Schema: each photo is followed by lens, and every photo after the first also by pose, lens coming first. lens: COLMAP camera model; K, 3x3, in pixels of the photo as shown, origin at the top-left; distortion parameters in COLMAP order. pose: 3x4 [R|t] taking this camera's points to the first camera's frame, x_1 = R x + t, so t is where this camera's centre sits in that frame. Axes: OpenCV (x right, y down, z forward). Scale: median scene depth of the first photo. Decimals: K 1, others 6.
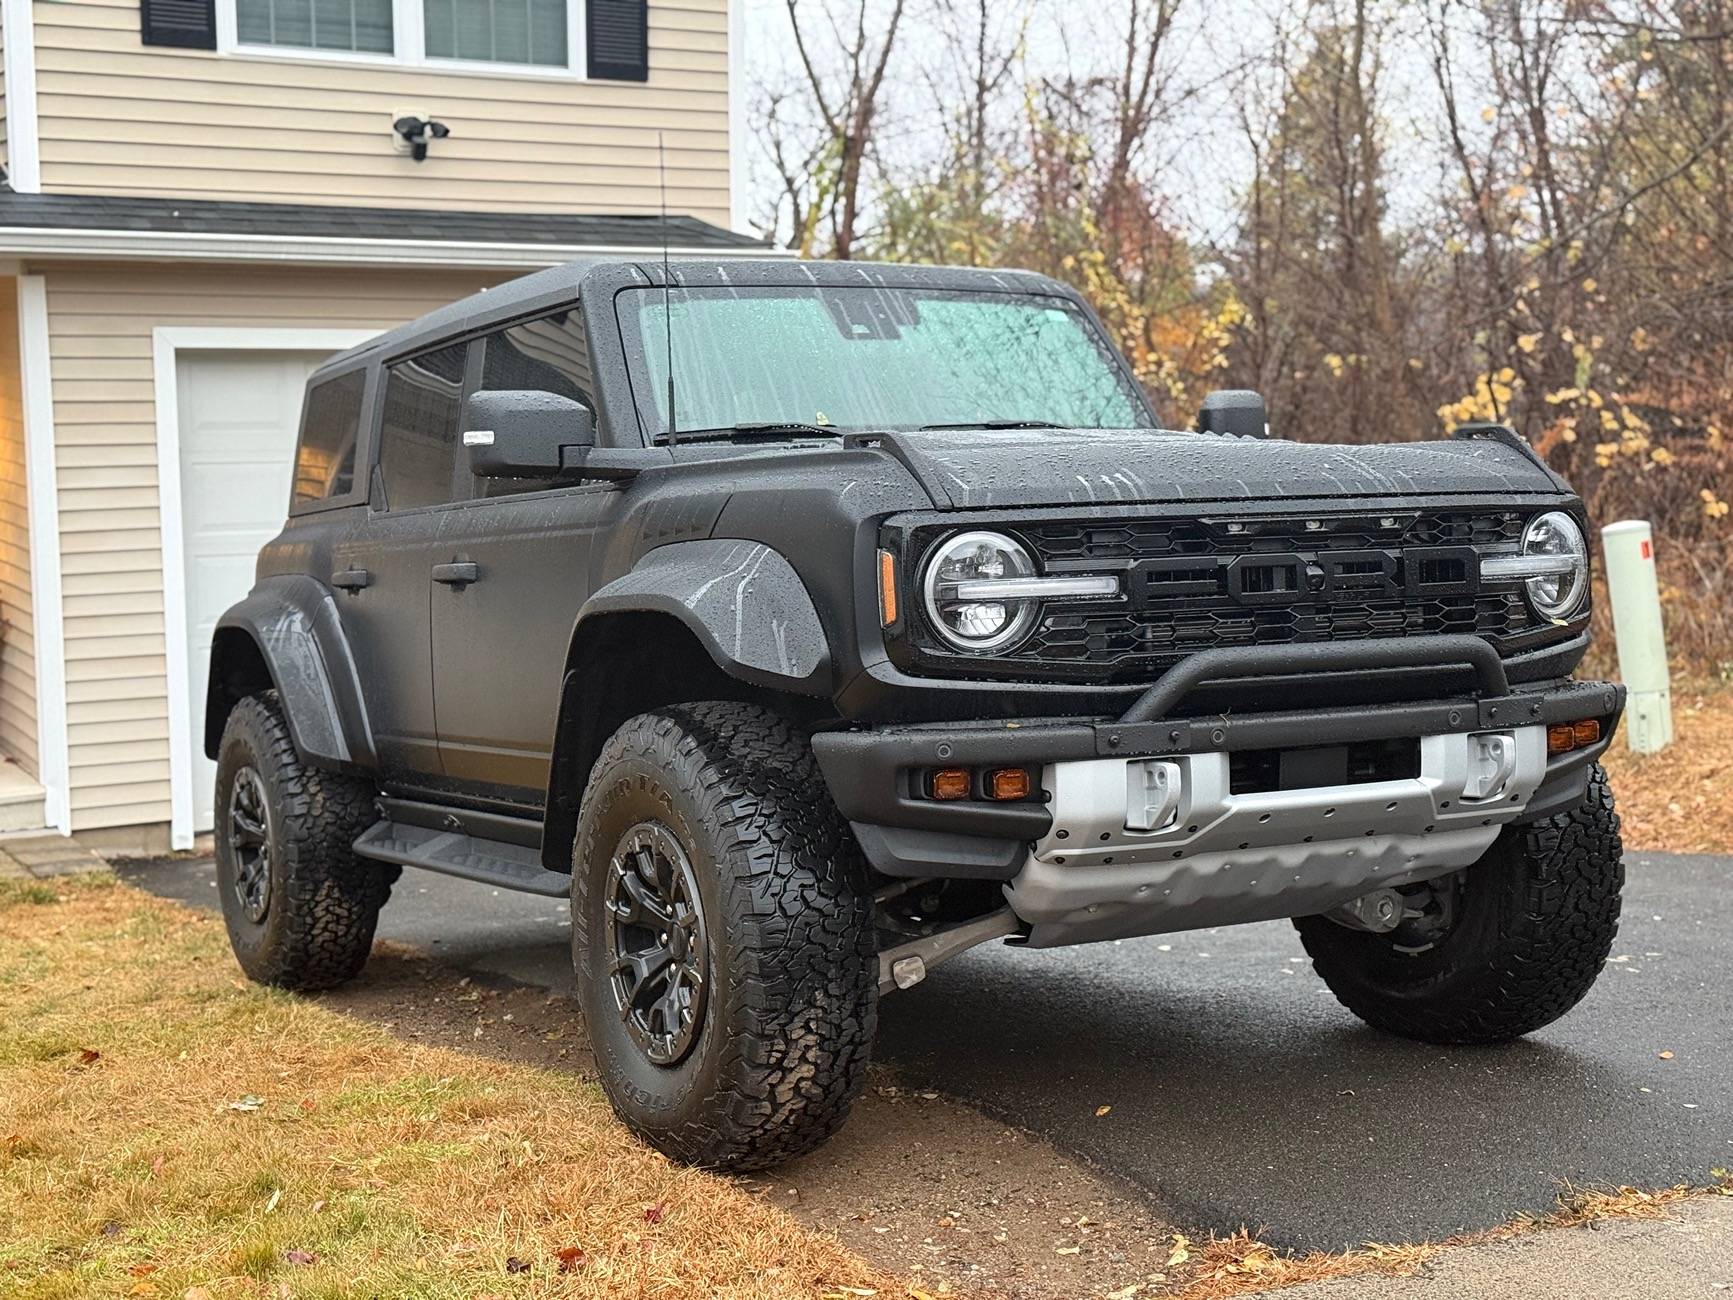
lens RADIAL K [[2439.3, 0, 870.0], [0, 2439.3, 659.0], [0, 0, 1]] dist [0.130894, 0.000000]
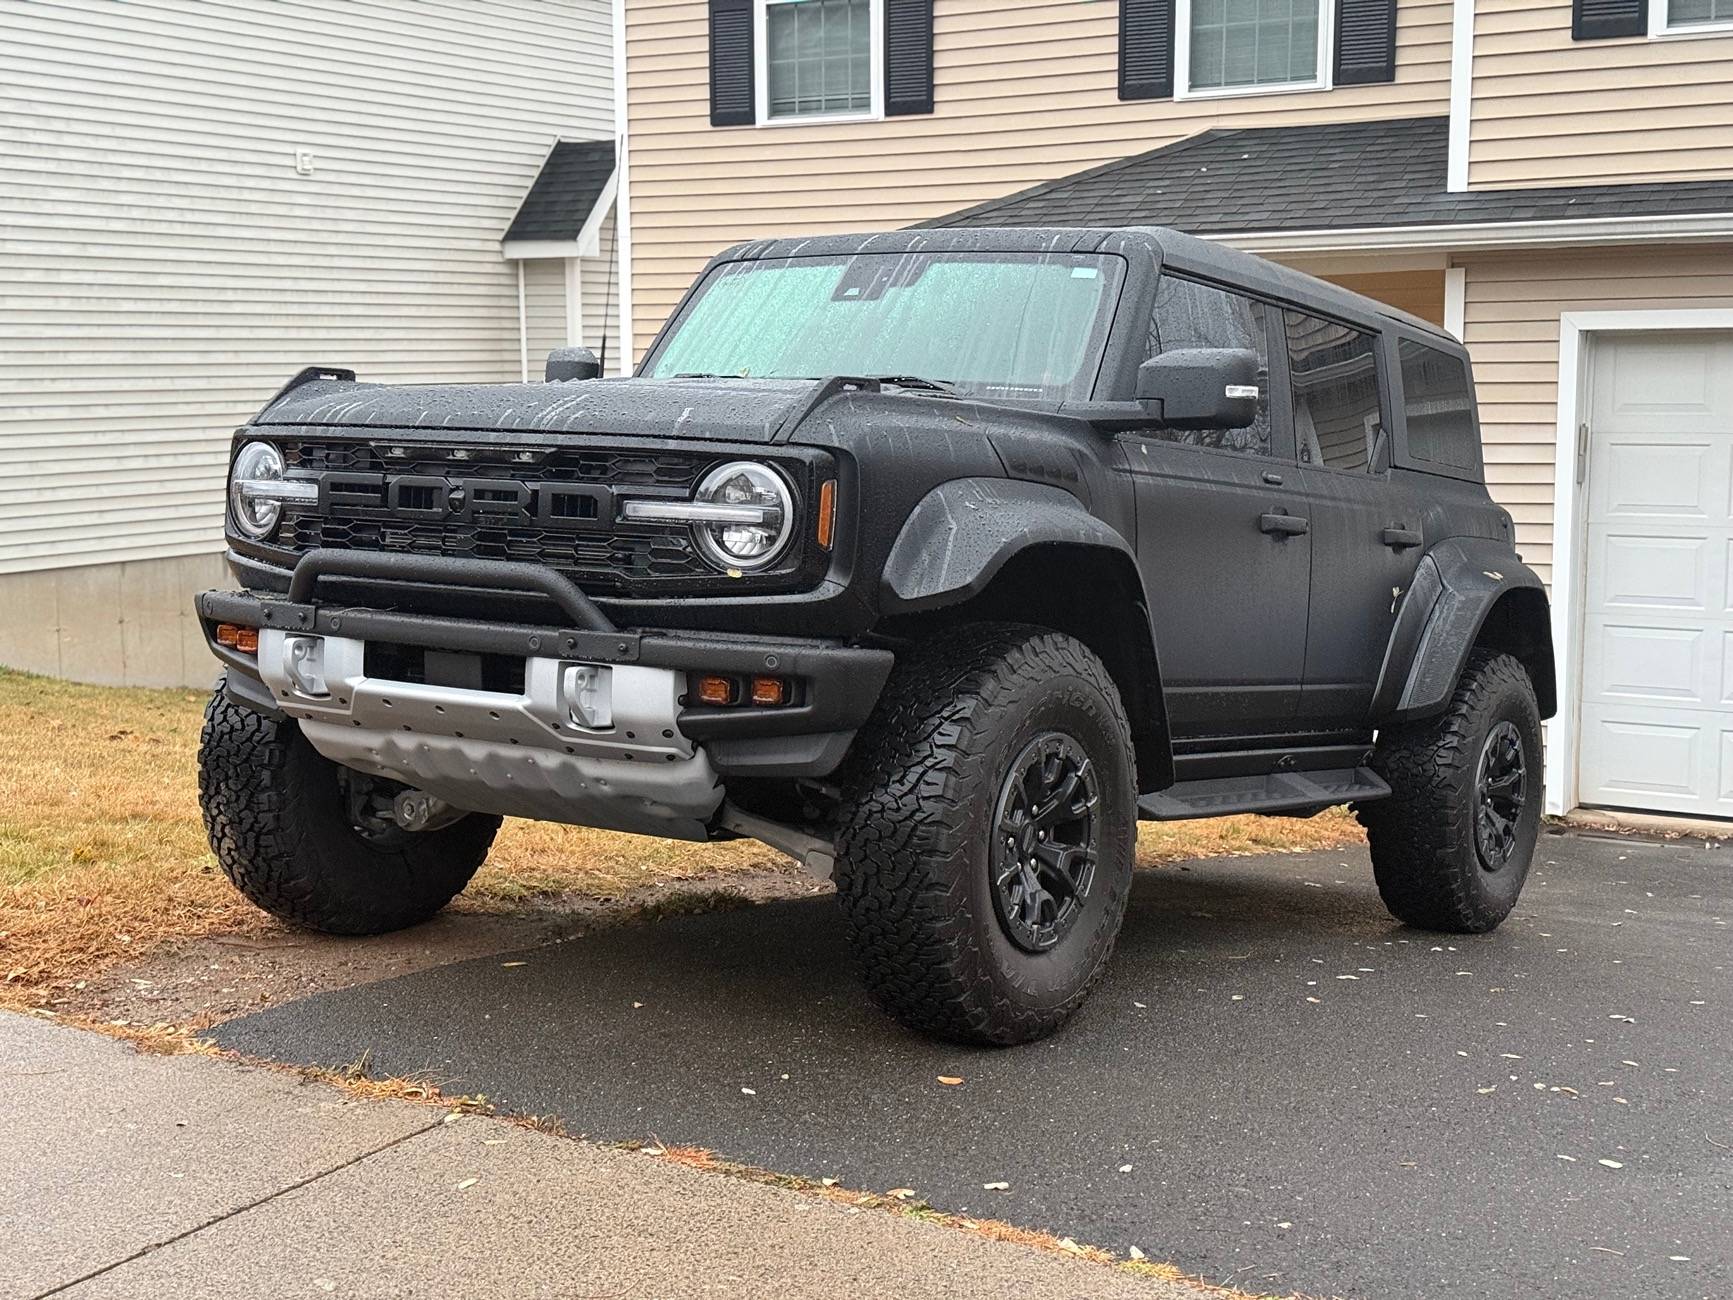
lens RADIAL K [[2446.2, 0, 850.2], [0, 2446.2, 654.7], [0, 0, 1]] dist [0.125517, 0.000000]
pose [[0.464185, 0.104837, -0.879512, 1.244981], [-0.109991, 0.992107, 0.060208, -0.049976], [0.878883, 0.068791, 0.472052, 0.623096]]
